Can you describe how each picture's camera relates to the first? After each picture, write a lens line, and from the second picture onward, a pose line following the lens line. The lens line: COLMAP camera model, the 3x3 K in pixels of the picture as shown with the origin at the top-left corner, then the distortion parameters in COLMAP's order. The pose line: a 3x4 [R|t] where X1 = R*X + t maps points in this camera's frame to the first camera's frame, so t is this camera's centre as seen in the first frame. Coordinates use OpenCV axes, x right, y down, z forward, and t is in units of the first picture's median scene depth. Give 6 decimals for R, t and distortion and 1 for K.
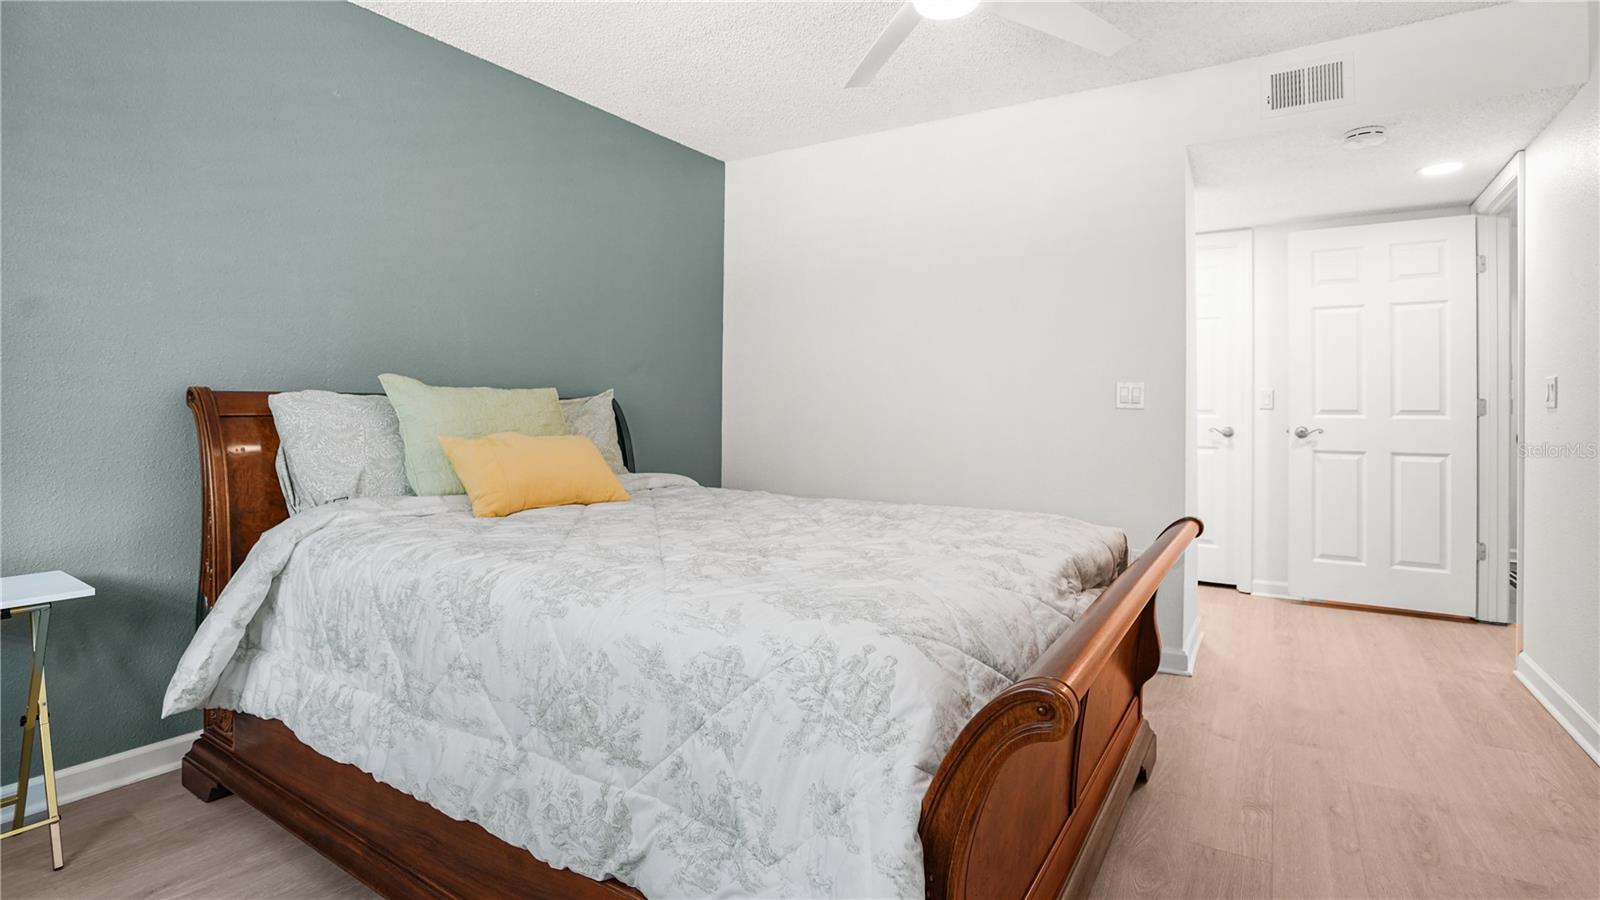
lens RADIAL K [[760.7, 0, 800.1], [0, 760.7, 416.9], [0, 0, 1]] dist [-0.060889, 0.022870]
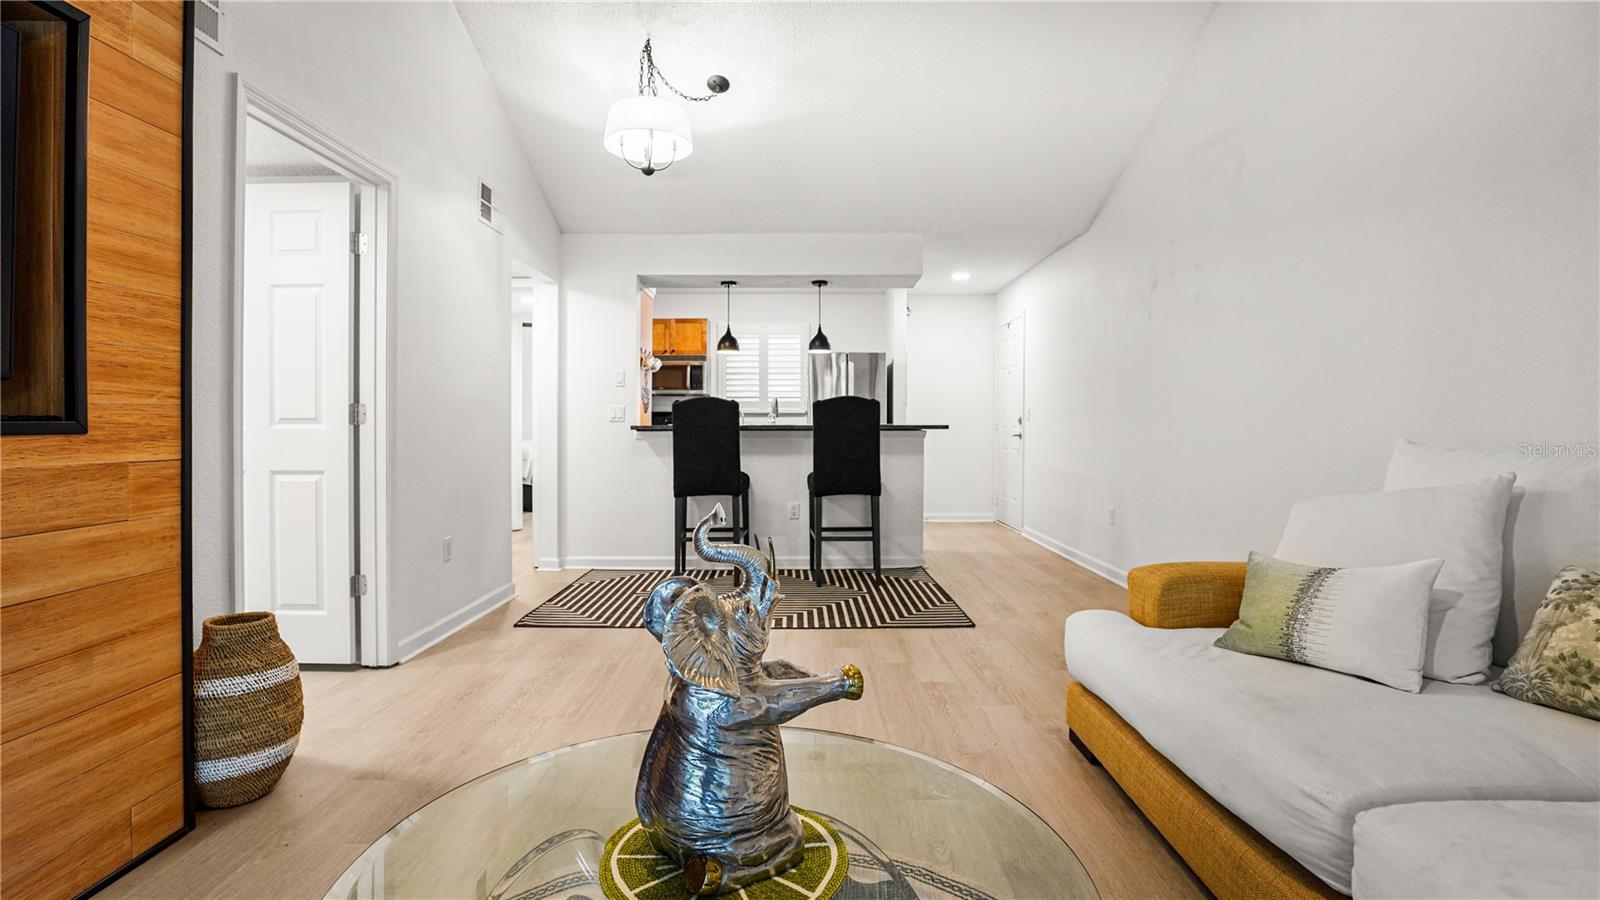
lens RADIAL K [[752.8, 0, 804.0], [0, 752.8, 425.5], [0, 0, 1]] dist [-0.063079, 0.023579]
pose [[0.840601, -0.006890, 0.541611, 0.898458], [0.001950, 0.999951, 0.009694, -0.007271], [-0.541652, -0.007093, 0.840573, 0.013735]]
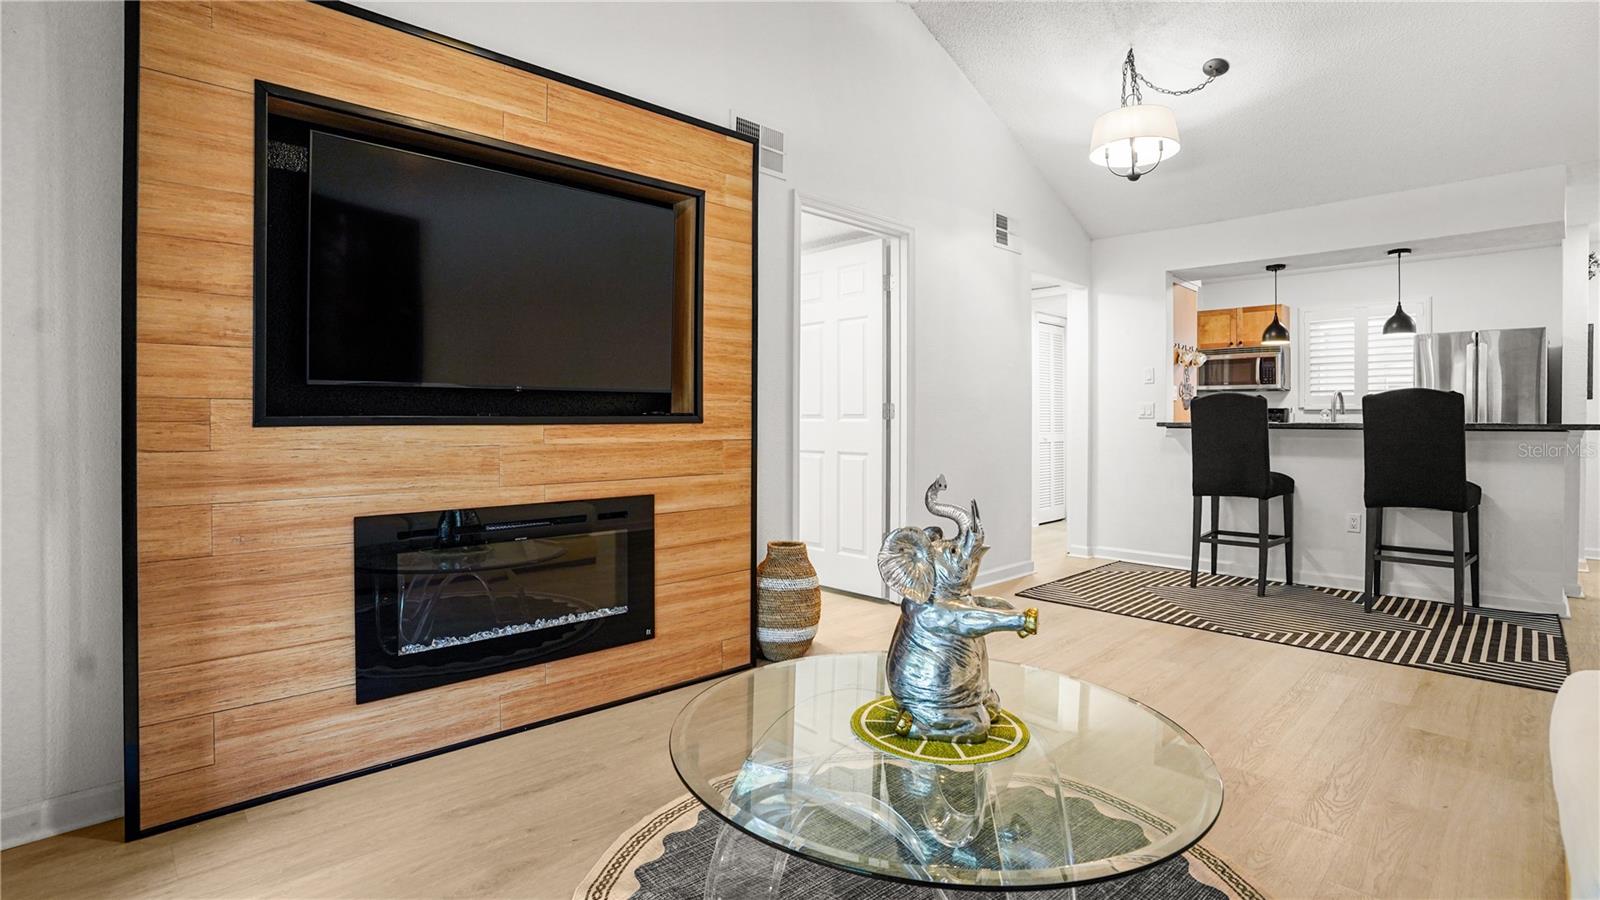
lens RADIAL K [[760.7, 0, 800.1], [0, 760.7, 416.9], [0, 0, 1]] dist [-0.060889, 0.022870]
pose [[0.973924, -0.000977, -0.226872, 1.056729], [0.001117, 0.999999, 0.000488, -0.005783], [0.226872, -0.000728, 0.973924, -0.157304]]
